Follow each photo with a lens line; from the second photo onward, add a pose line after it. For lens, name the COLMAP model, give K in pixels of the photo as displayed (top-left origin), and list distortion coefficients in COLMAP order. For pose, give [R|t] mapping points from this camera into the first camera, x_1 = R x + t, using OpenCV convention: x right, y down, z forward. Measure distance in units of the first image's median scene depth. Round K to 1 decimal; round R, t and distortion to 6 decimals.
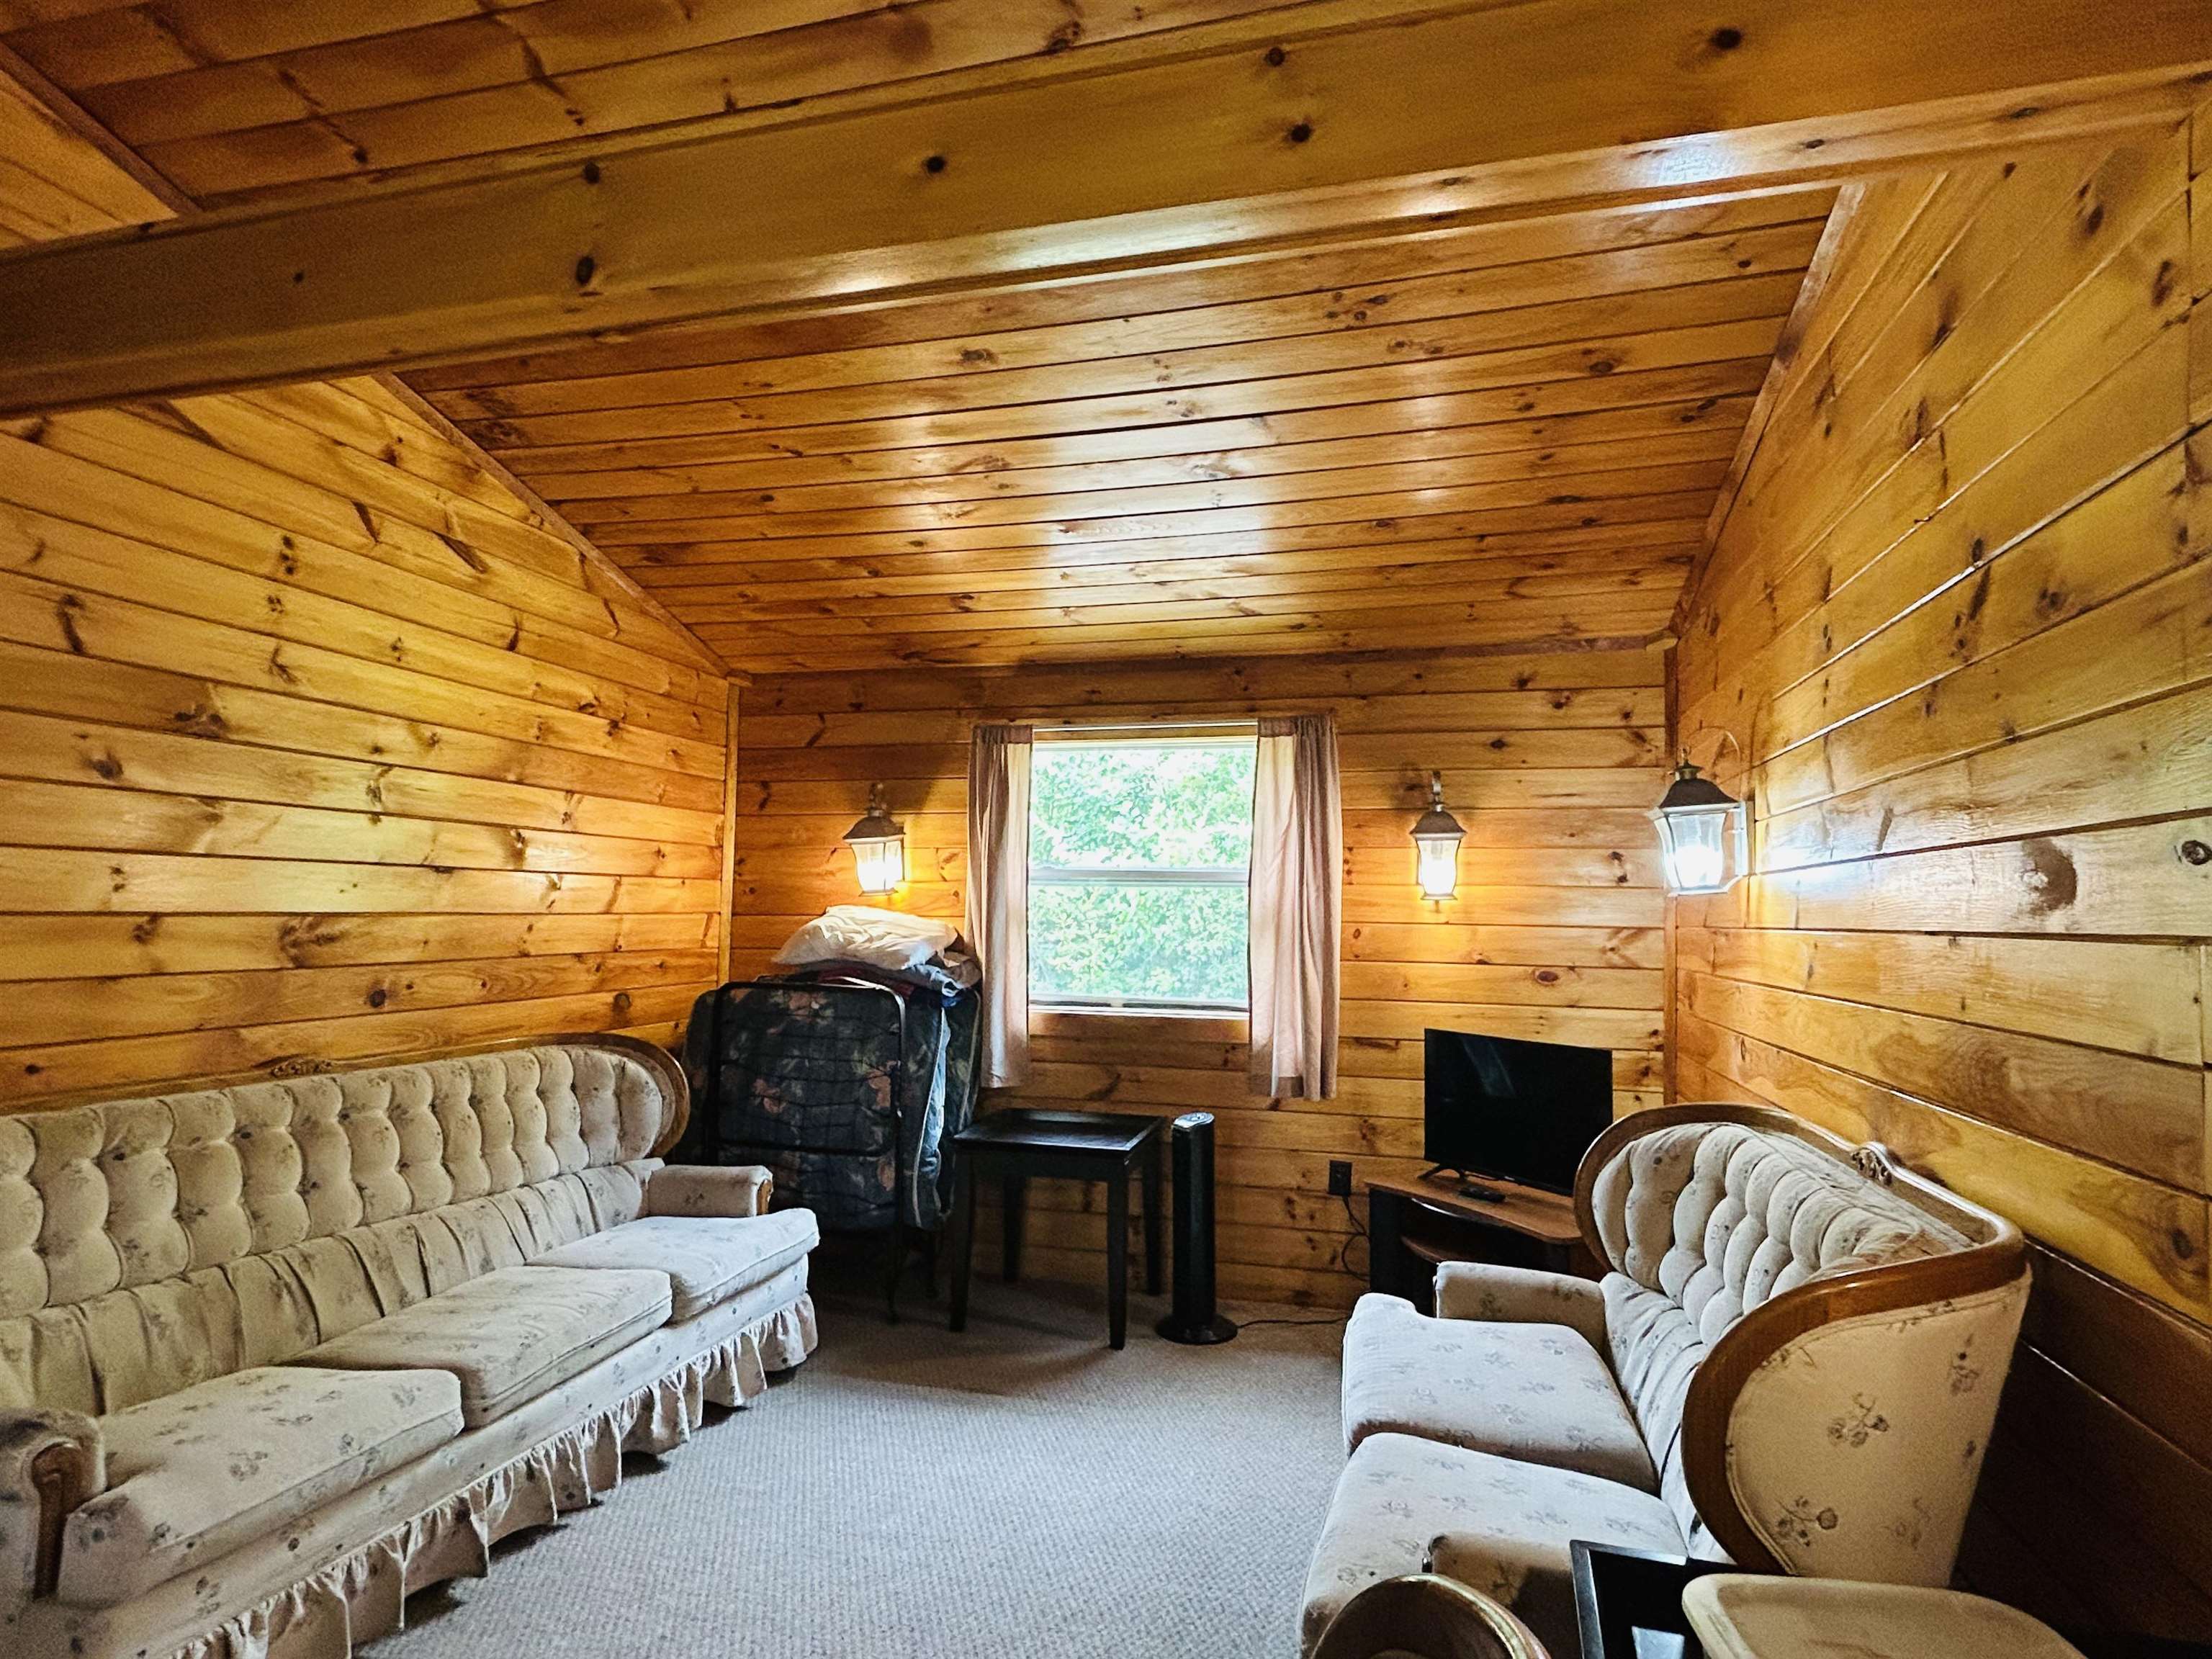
lens RADIAL K [[1231.5, 0, 1095.2], [0, 1231.5, 829.3], [0, 0, 1]] dist [0.000709, -0.001671]
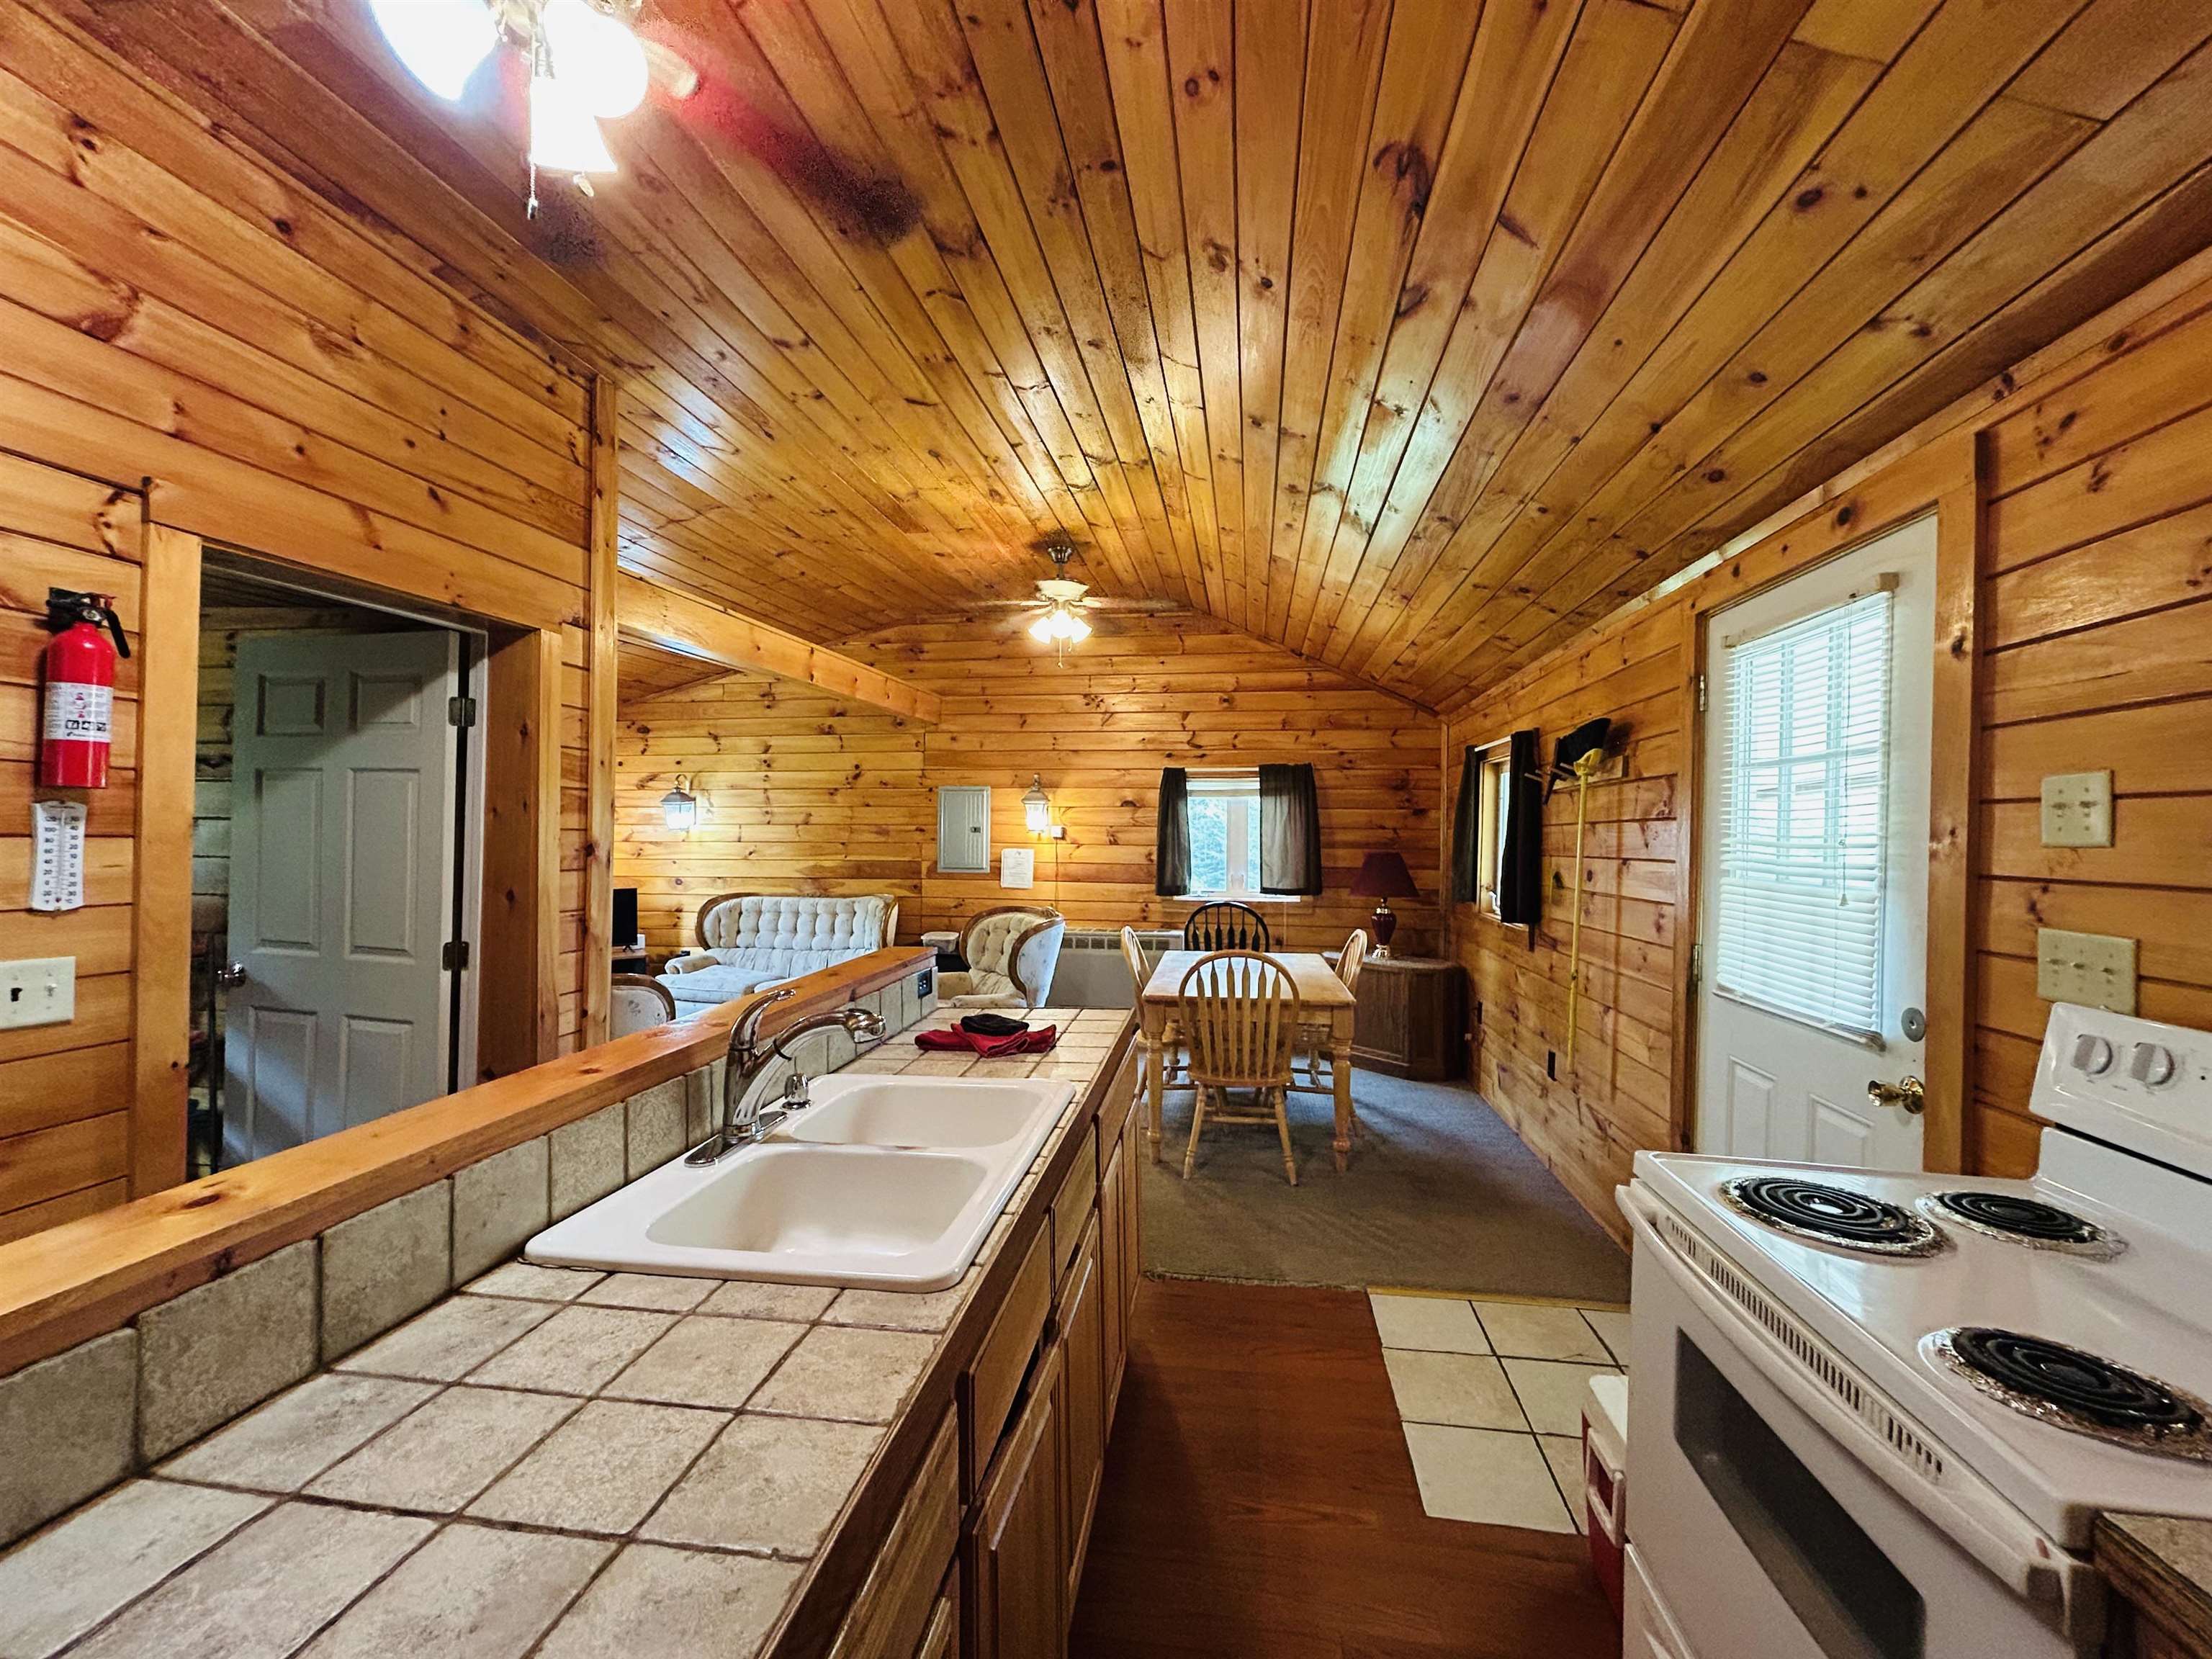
lens RADIAL K [[882.5, 0, 1097.0], [0, 882.5, 826.2], [0, 0, 1]] dist [0.000414, -0.000675]
pose [[-0.104400, -0.024107, 0.994243, -1.287116], [-0.072074, 0.997261, 0.016612, -0.049303], [-0.991920, -0.069924, -0.105852, 0.167303]]
